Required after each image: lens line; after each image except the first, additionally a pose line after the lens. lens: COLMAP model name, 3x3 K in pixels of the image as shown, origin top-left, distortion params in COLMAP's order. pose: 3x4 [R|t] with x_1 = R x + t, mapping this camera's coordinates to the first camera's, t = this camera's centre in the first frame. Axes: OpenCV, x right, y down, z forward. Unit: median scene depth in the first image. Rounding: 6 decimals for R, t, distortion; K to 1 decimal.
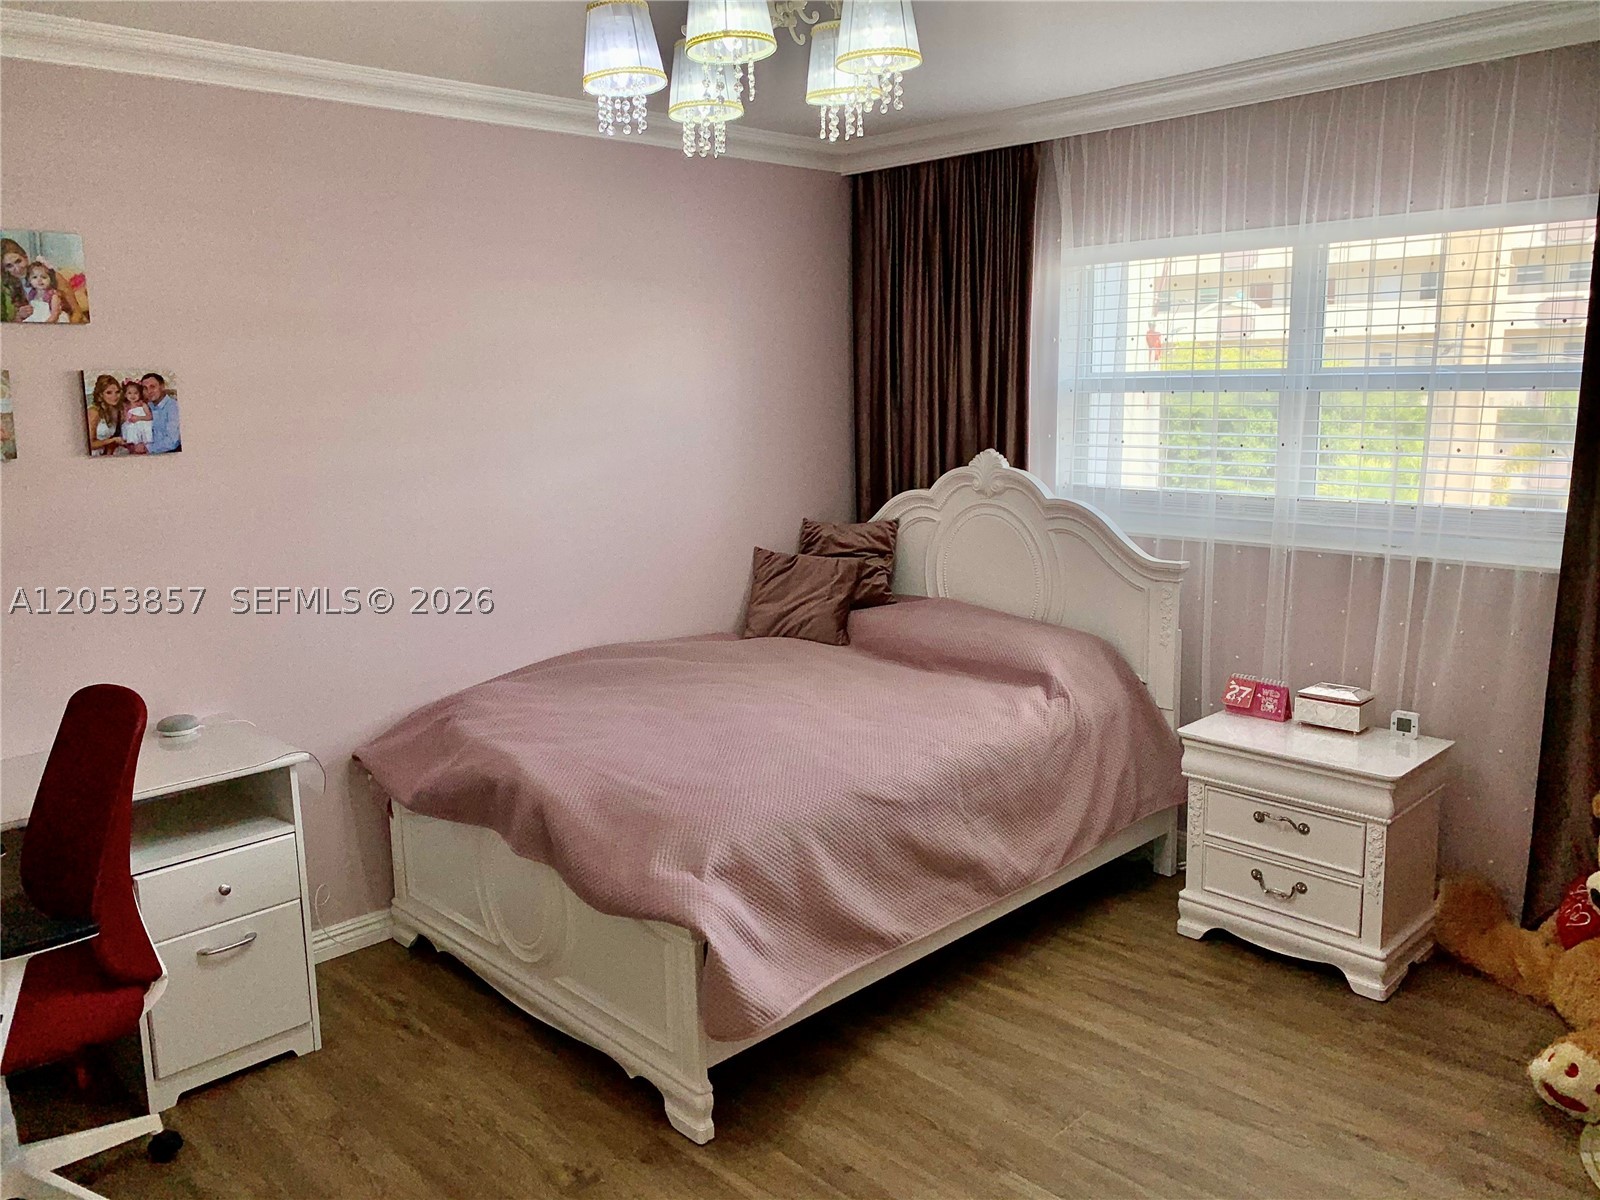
lens RADIAL K [[1238.6, 0, 797.2], [0, 1238.6, 594.9], [0, 0, 1]] dist [0.037787, -0.048808]
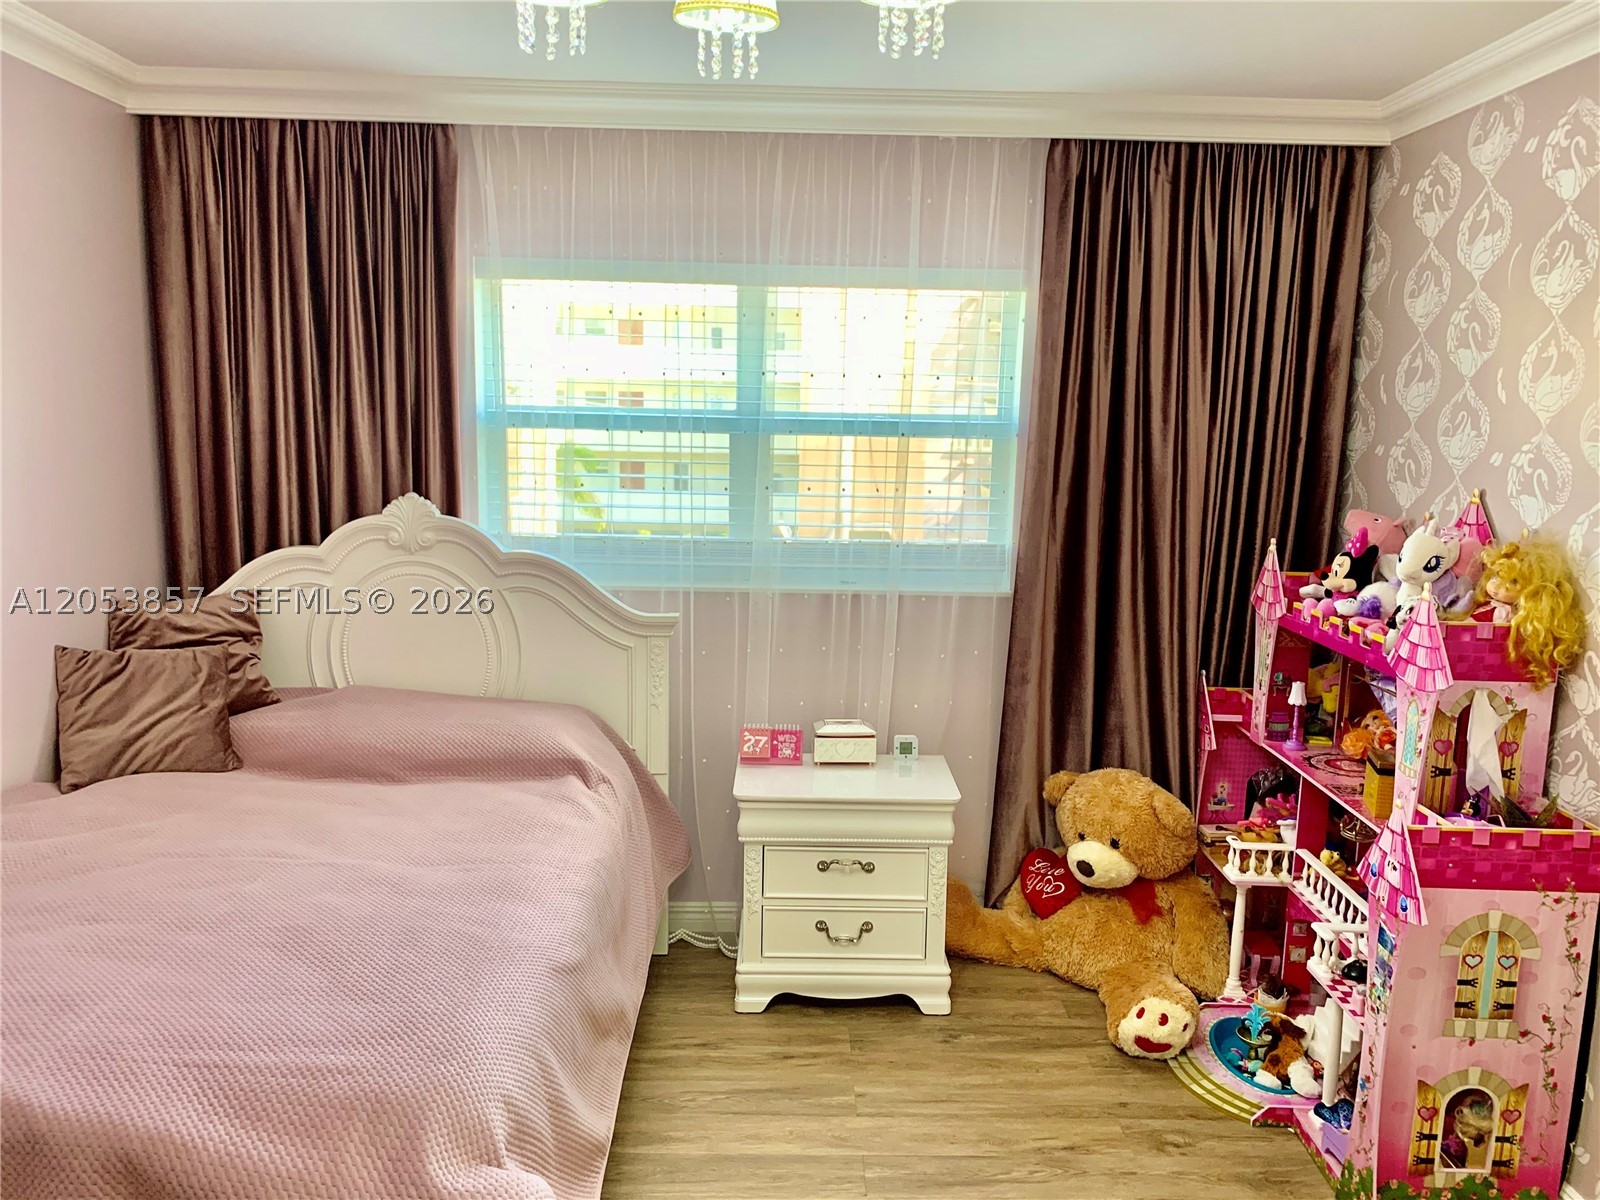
lens RADIAL K [[1238.6, 0, 797.4], [0, 1238.6, 598.7], [0, 0, 1]] dist [0.037787, -0.048808]
pose [[0.673810, -0.079235, 0.734644, -0.323252], [0.095665, 0.995221, 0.019597, -0.049451], [-0.732685, 0.057075, 0.678170, 0.323447]]
